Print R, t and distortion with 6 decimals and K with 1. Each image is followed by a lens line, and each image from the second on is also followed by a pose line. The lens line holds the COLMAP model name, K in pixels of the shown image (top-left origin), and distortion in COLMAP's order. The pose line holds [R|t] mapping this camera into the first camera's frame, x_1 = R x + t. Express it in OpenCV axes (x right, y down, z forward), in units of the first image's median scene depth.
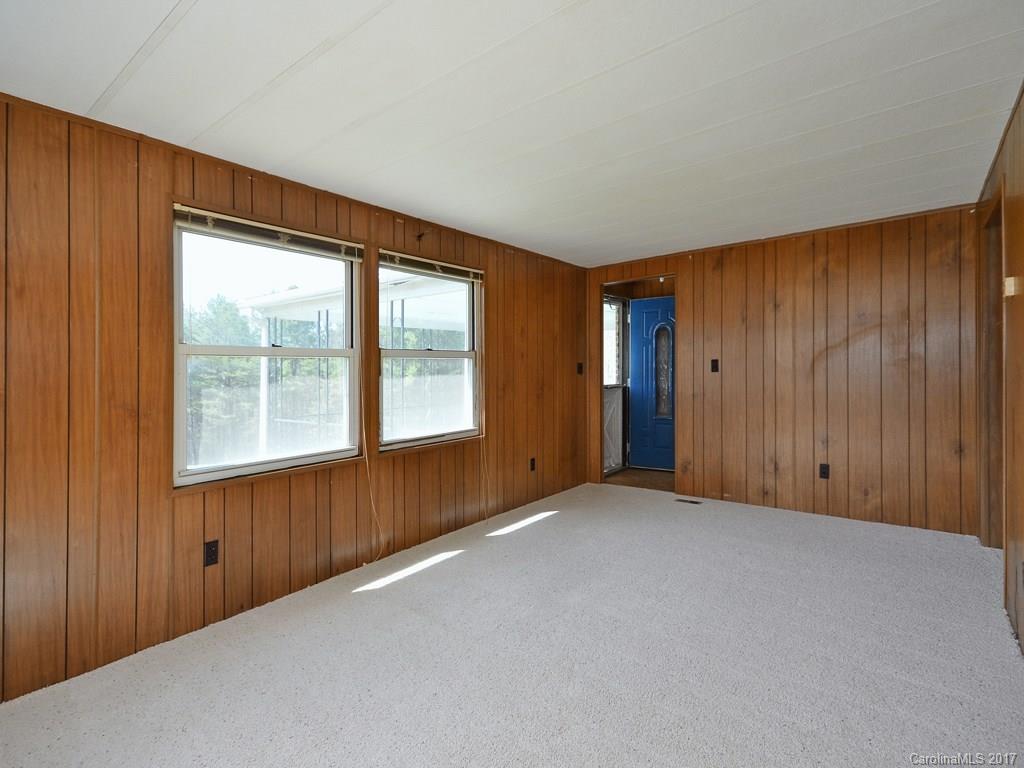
lens RADIAL K [[502.4, 0, 512.0], [0, 502.4, 384.0], [0, 0, 1]] dist [0.023104, 0.000096]
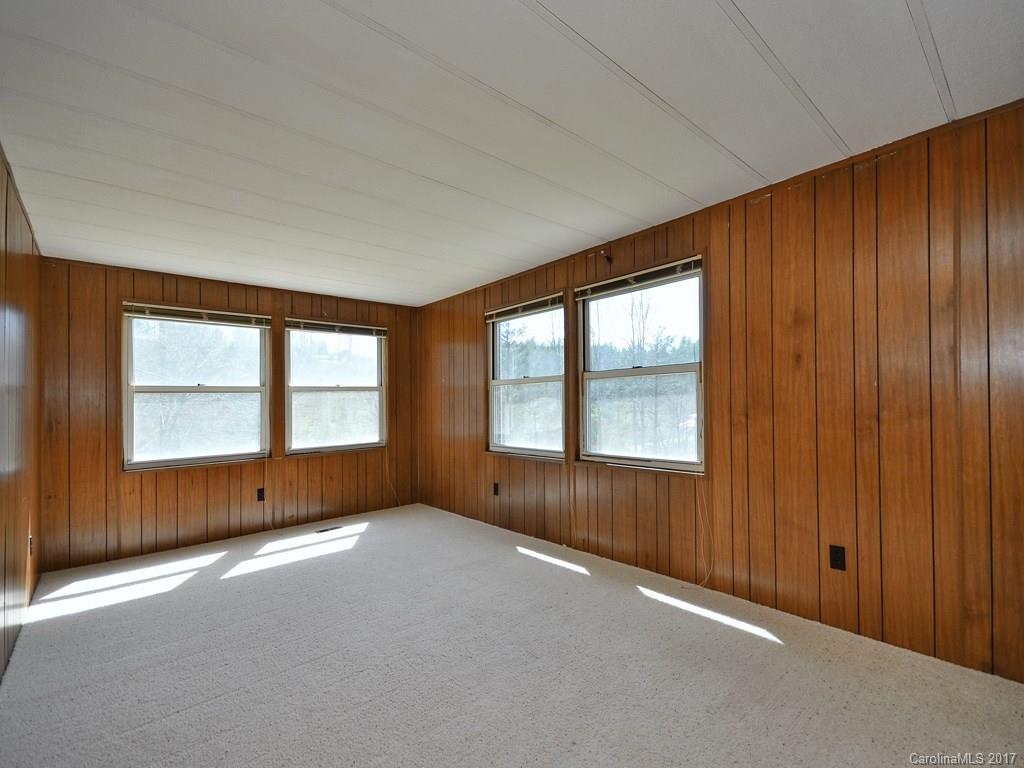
lens RADIAL K [[461.2, 0, 512.0], [0, 461.2, 384.0], [0, 0, 1]] dist [-0.000246, -0.000154]
pose [[-0.182916, 0.004873, -0.983116, 0.807651], [0.019550, 0.999808, 0.001318, -0.047174], [0.982934, -0.018979, -0.182977, 1.016335]]
